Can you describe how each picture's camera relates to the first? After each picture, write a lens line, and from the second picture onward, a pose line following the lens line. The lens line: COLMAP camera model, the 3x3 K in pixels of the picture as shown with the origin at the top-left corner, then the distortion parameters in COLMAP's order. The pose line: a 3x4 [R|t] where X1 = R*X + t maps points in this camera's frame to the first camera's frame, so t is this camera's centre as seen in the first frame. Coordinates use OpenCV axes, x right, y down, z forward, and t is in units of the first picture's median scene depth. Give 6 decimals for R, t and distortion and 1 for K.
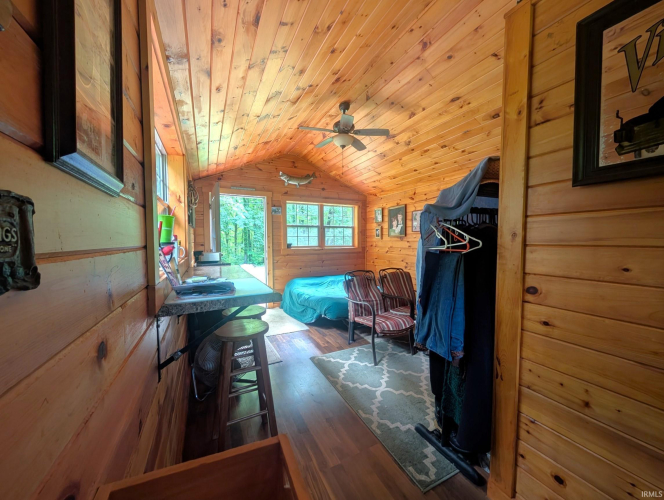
lens RADIAL K [[252.2, 0, 329.7], [0, 252.2, 248.6], [0, 0, 1]] dist [0.001877, 0.000310]
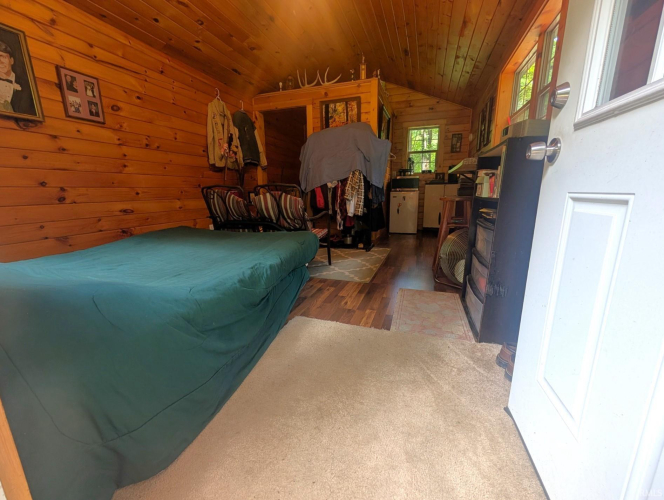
lens RADIAL K [[252.2, 0, 329.7], [0, 252.2, 248.6], [0, 0, 1]] dist [0.001877, 0.000310]
pose [[-0.686384, -0.132019, 0.715156, -0.491753], [0.053751, 0.971485, 0.230926, 0.119830], [-0.725251, 0.196944, -0.659716, 1.424930]]
